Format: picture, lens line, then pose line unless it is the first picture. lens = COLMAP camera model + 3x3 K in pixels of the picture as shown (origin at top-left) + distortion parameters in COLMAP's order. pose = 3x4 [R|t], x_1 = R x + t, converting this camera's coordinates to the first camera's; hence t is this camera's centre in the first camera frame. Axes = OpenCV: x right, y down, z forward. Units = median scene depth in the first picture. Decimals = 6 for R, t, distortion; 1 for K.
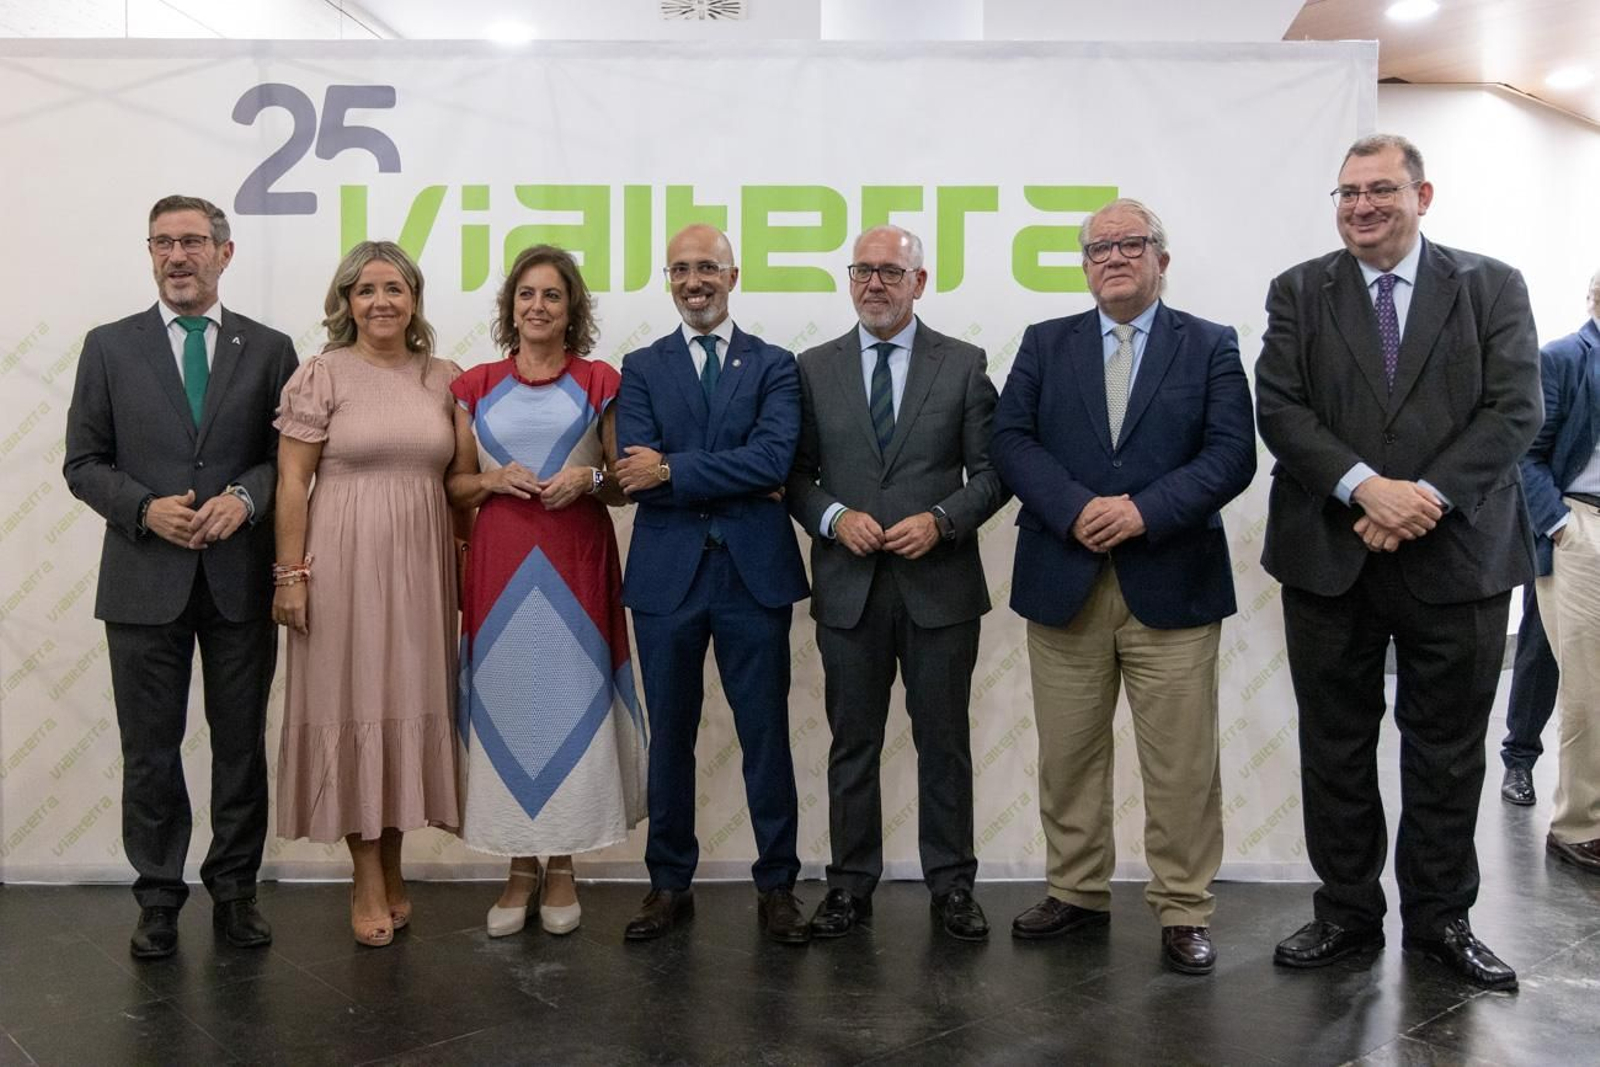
lens RADIAL K [[1935.5, 0, 772.8], [0, 1935.5, 574.4], [0, 0, 1]] dist [0.008253, 0.000000]
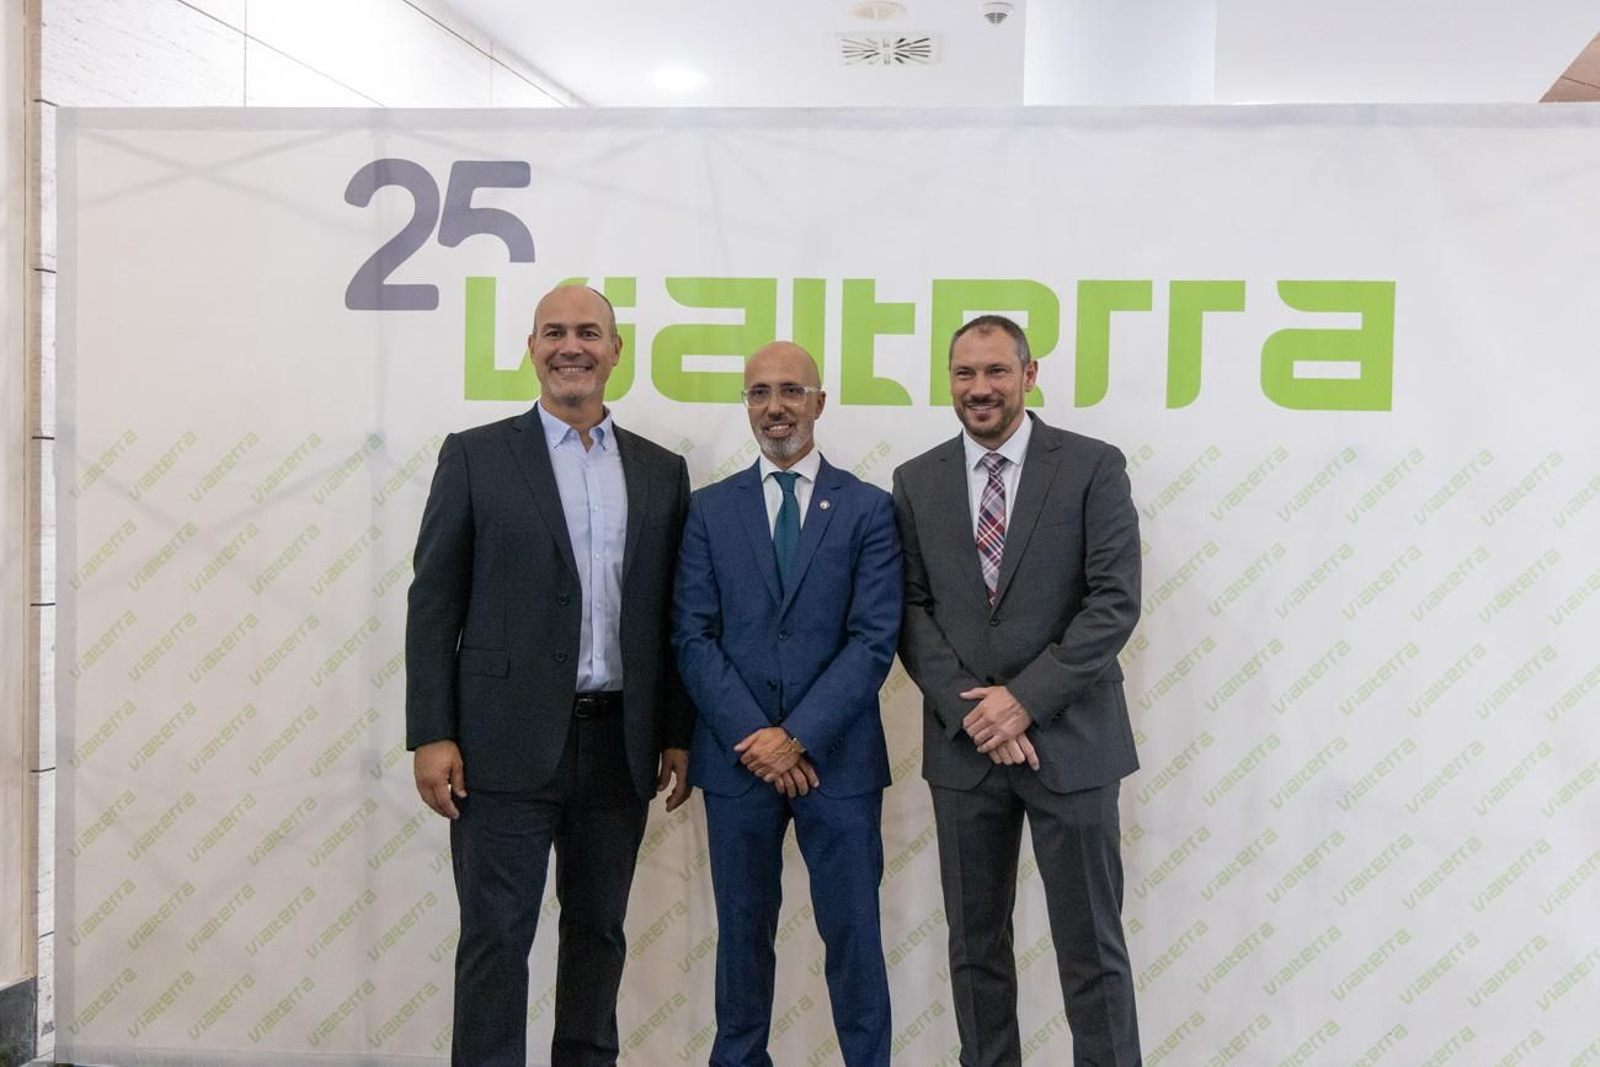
lens RADIAL K [[1619.0, 0, 780.2], [0, 1619.0, 540.7], [0, 0, 1]] dist [0.022591, 0.000000]
pose [[0.994492, 0.022689, -0.102324, -0.007456], [-0.023471, 0.999704, -0.006449, -0.081625], [0.102148, 0.008815, 0.994730, 0.295927]]
